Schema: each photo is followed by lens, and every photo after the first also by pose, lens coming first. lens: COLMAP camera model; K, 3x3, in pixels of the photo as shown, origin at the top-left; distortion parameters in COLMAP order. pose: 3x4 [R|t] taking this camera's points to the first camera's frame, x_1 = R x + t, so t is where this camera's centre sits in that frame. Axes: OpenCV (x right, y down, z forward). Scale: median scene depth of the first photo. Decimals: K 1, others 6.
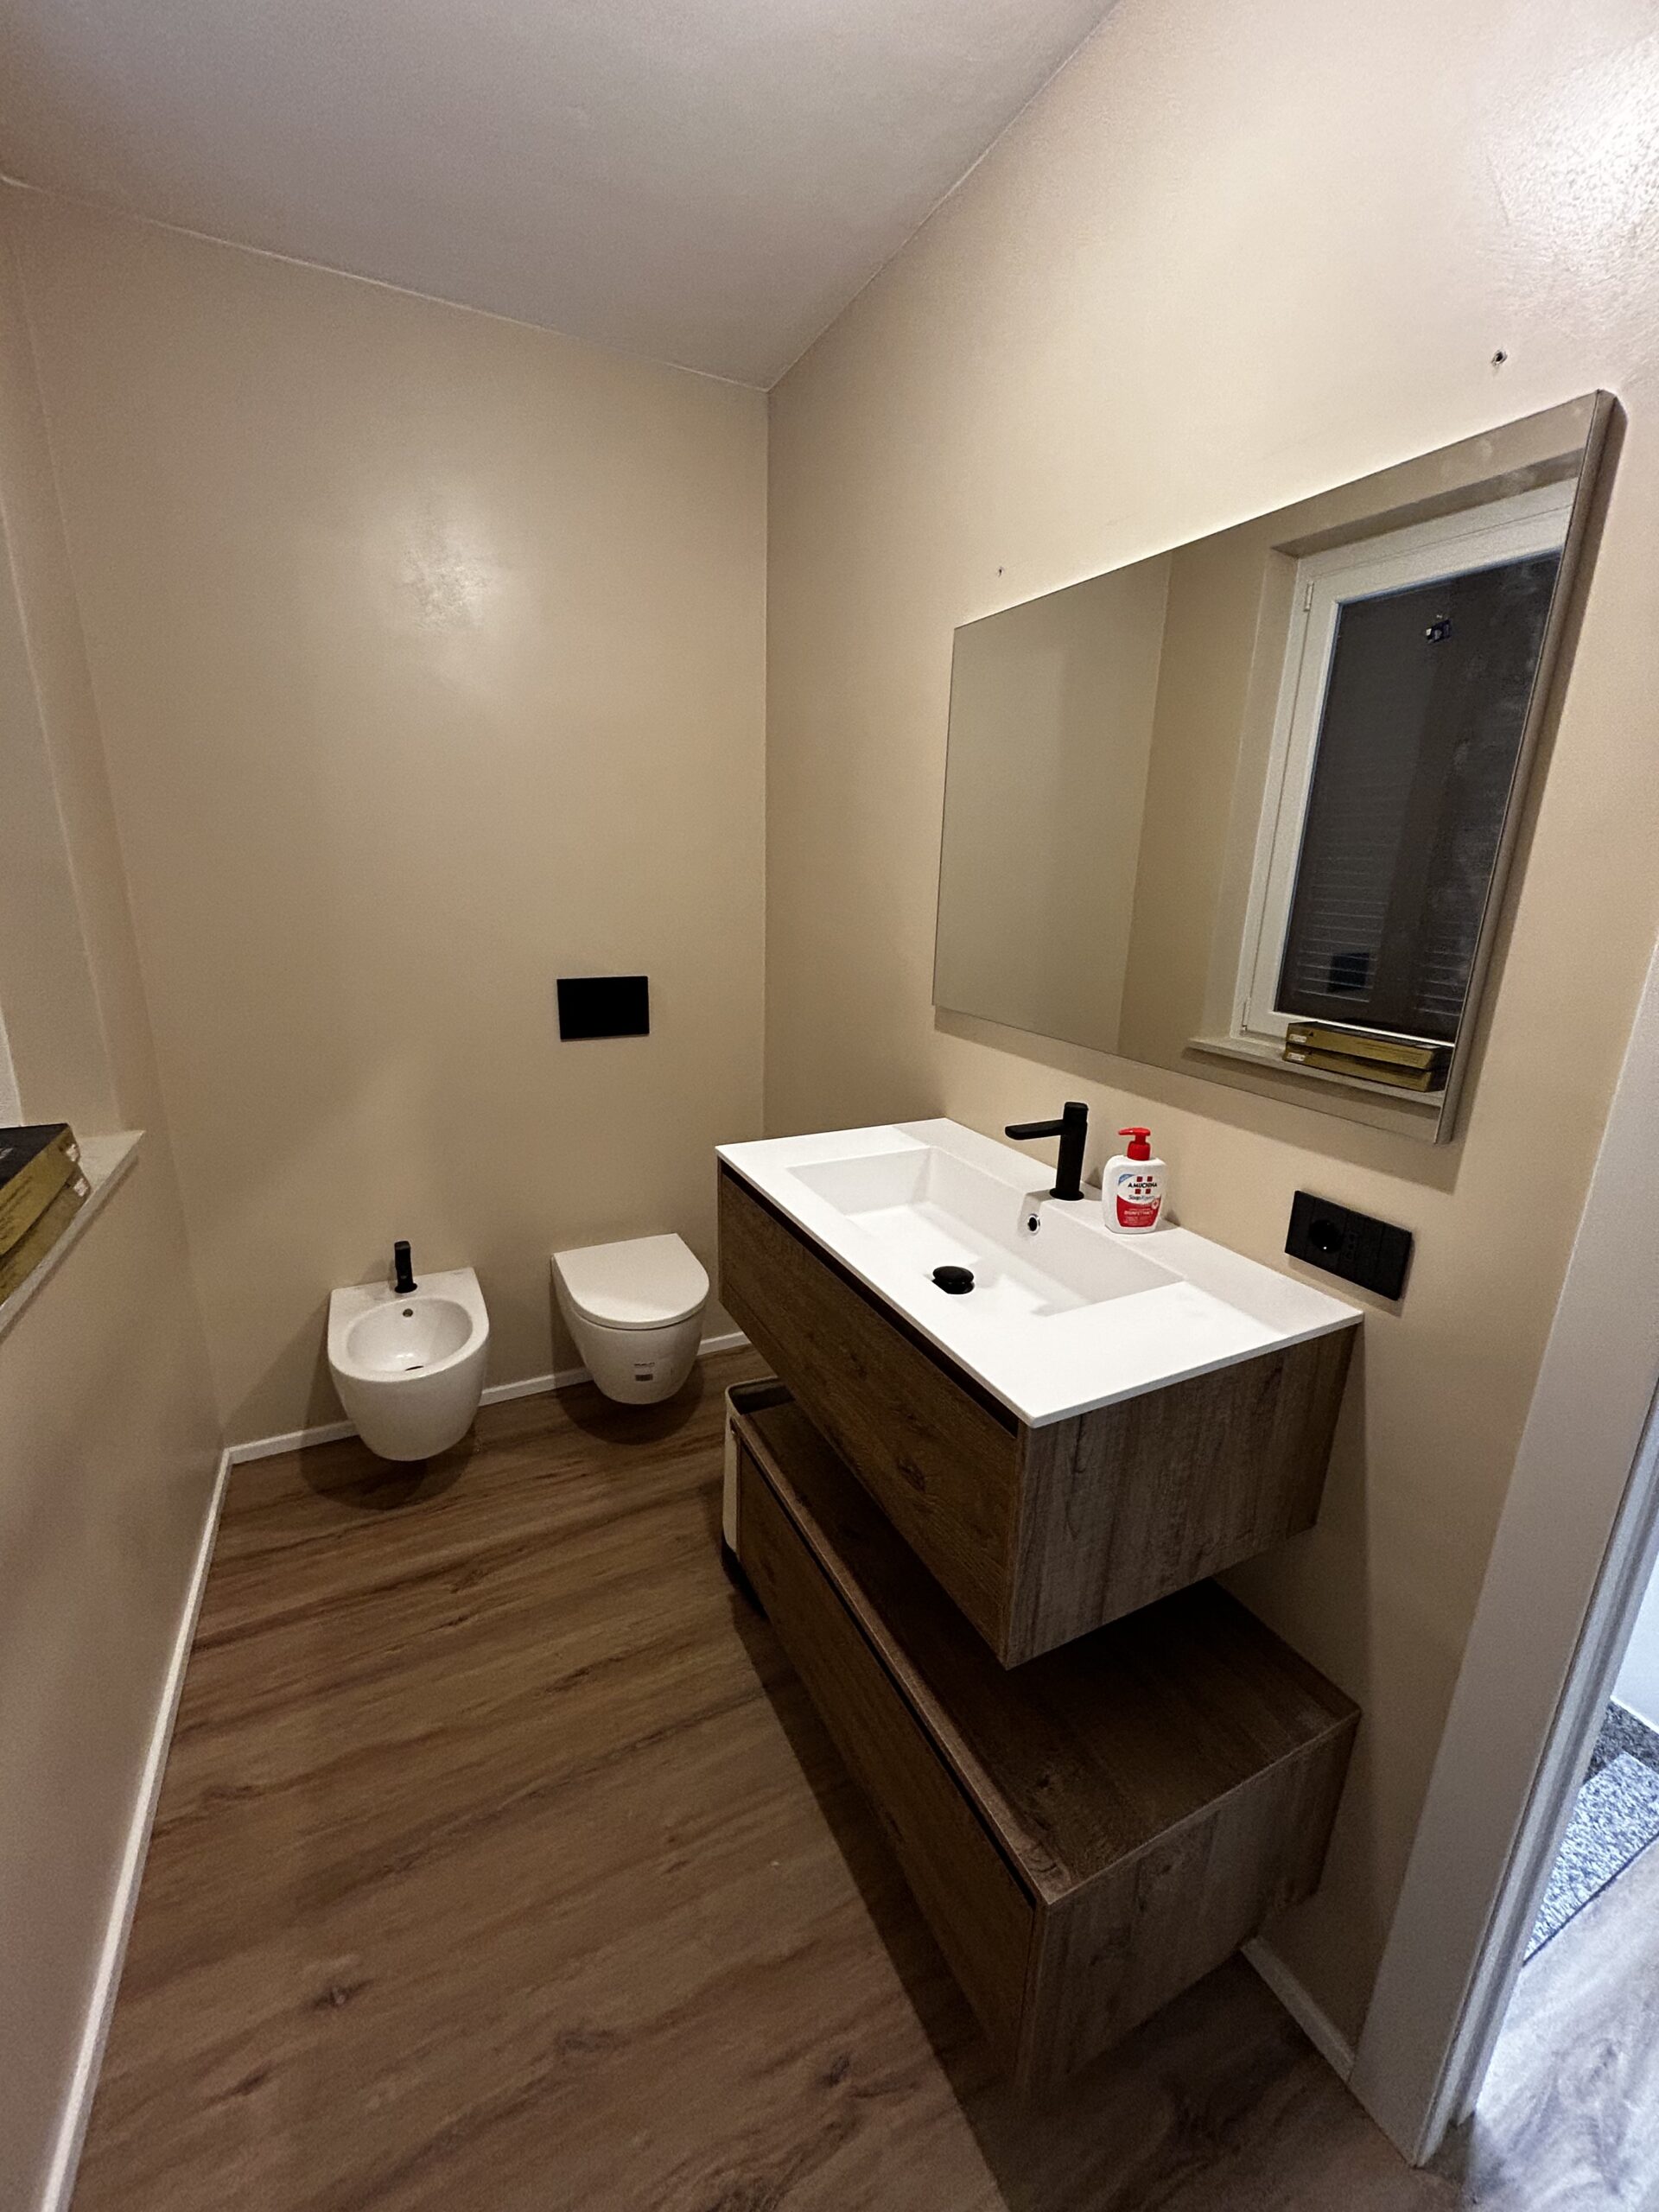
lens RADIAL K [[887.8, 0, 836.6], [0, 887.8, 1112.0], [0, 0, 1]] dist [-0.002171, -0.000735]
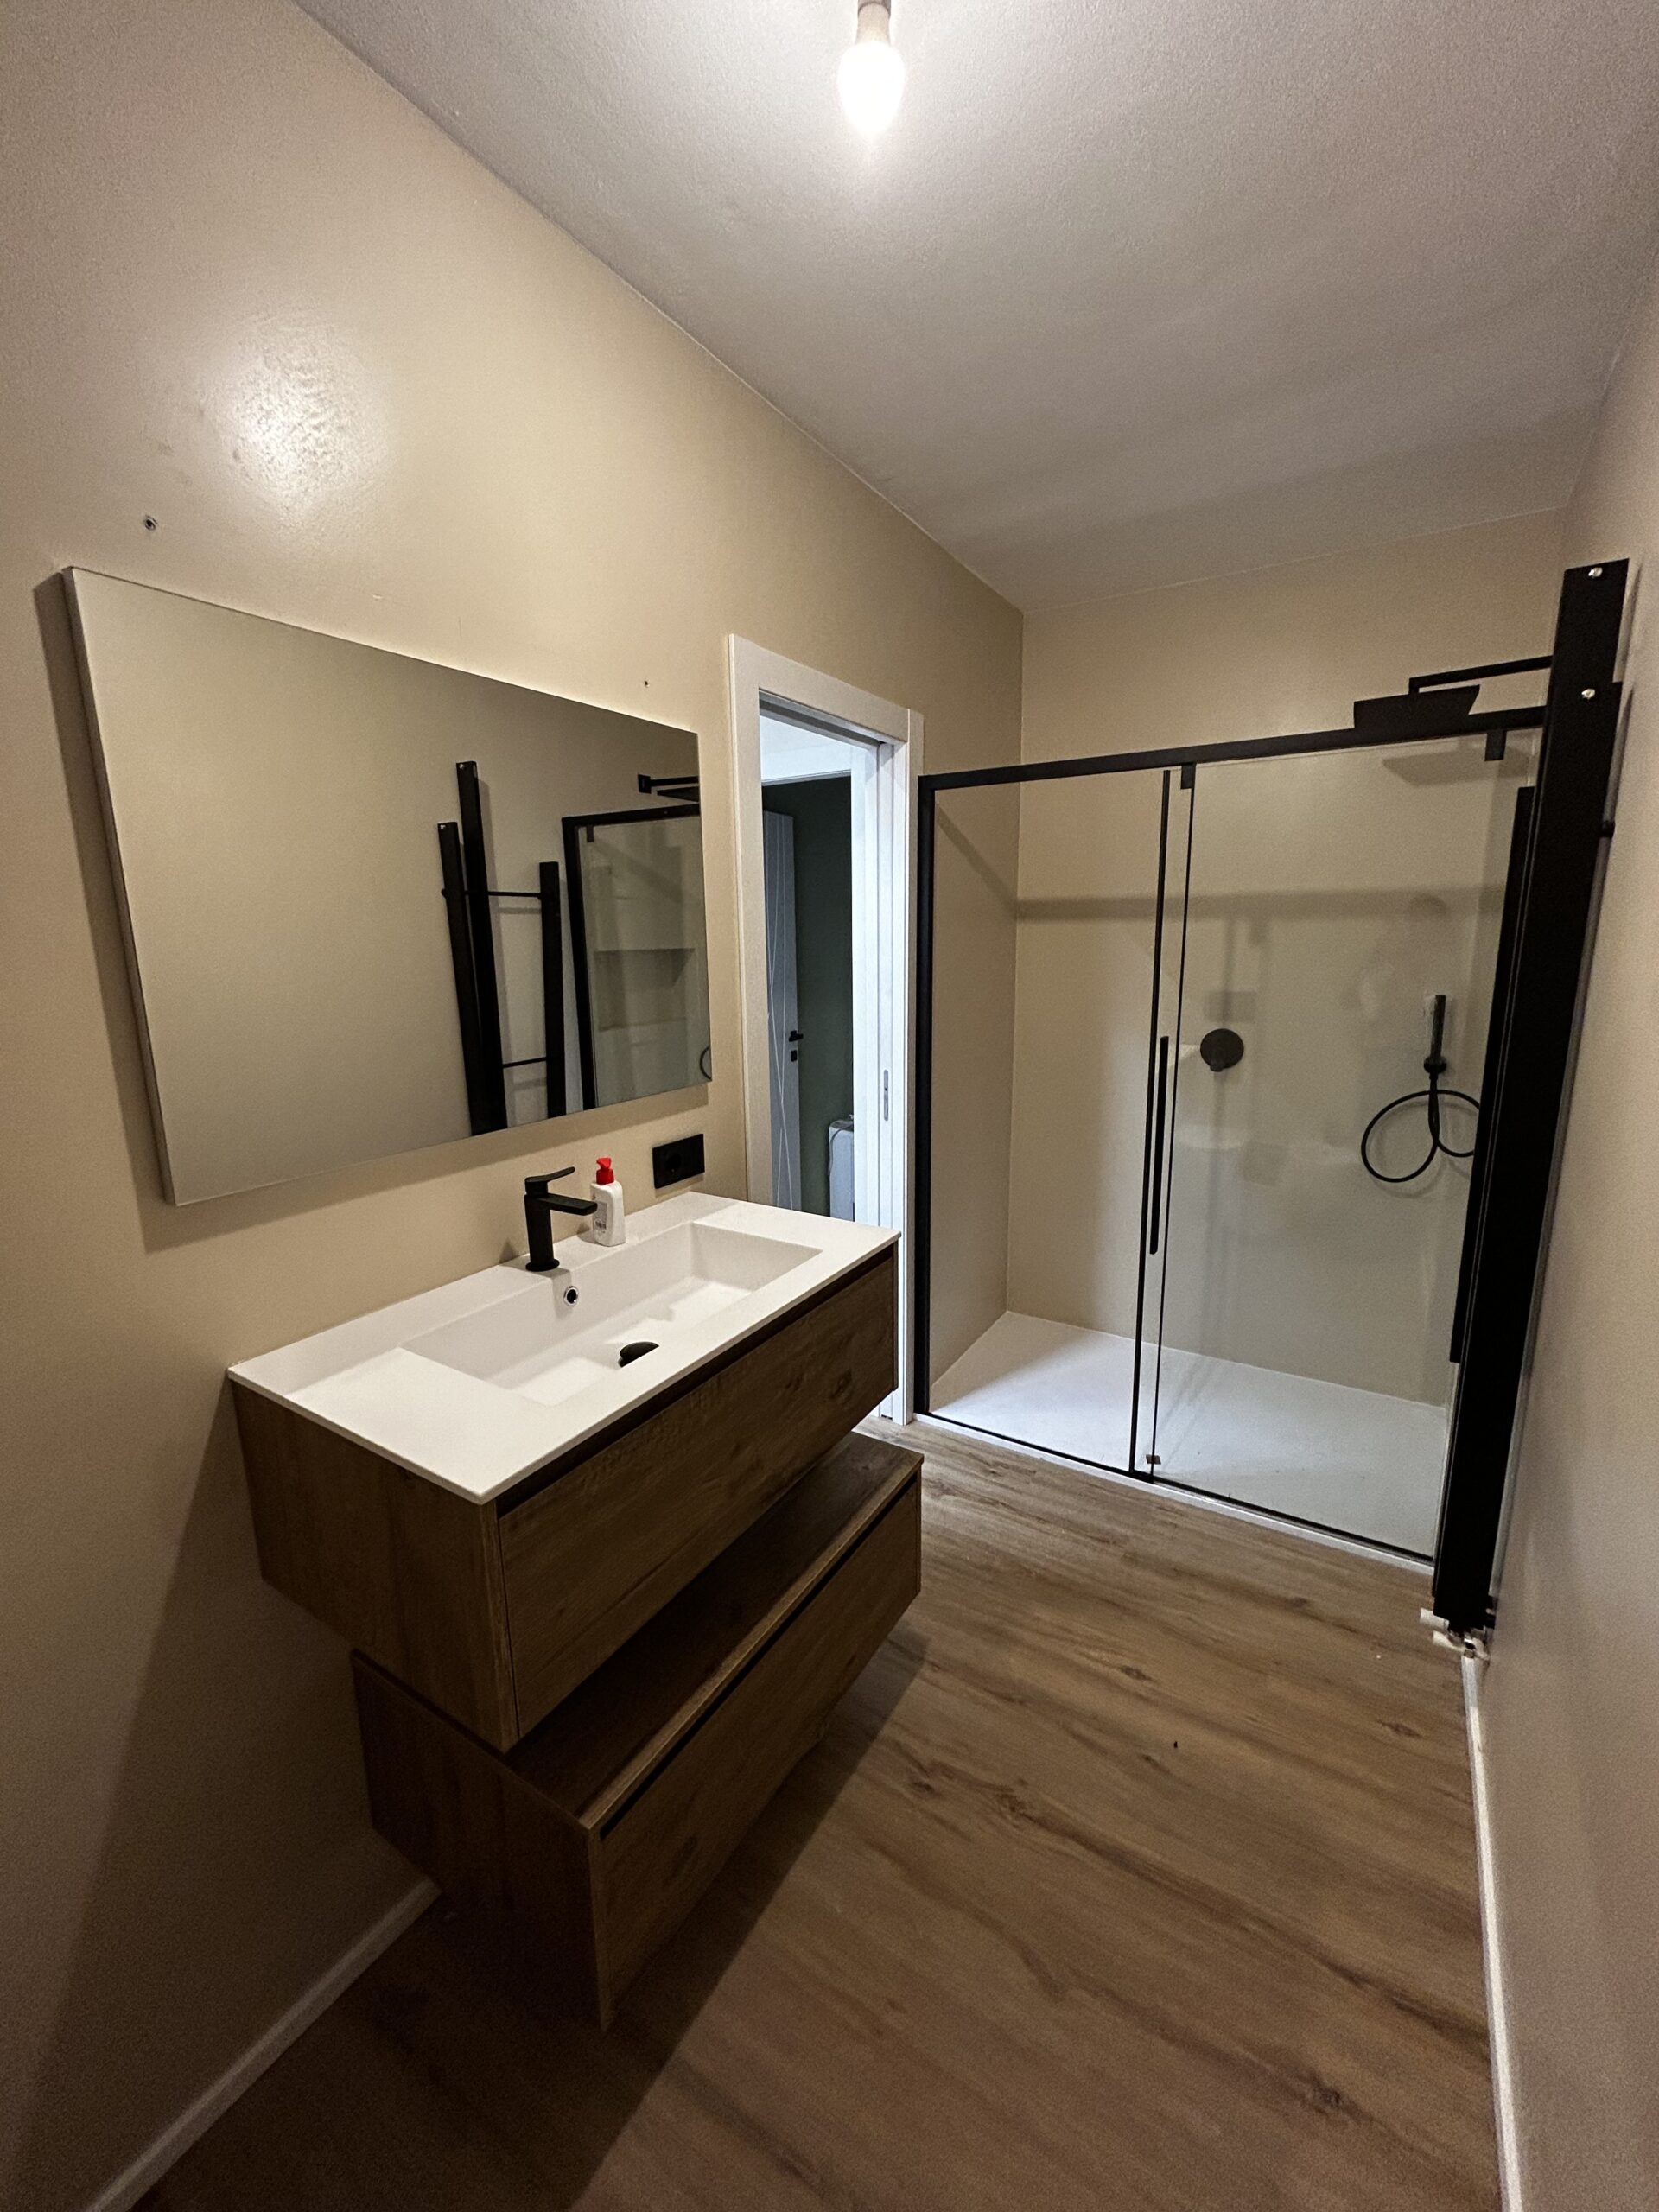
lens RADIAL K [[887.8, 0, 833.1], [0, 887.8, 1099.3], [0, 0, 1]] dist [-0.002171, -0.000735]
pose [[-0.524111, -0.183673, 0.831608, -0.775436], [0.223027, 0.912788, 0.342164, -0.377931], [-0.821929, 0.364803, -0.437438, 1.148676]]
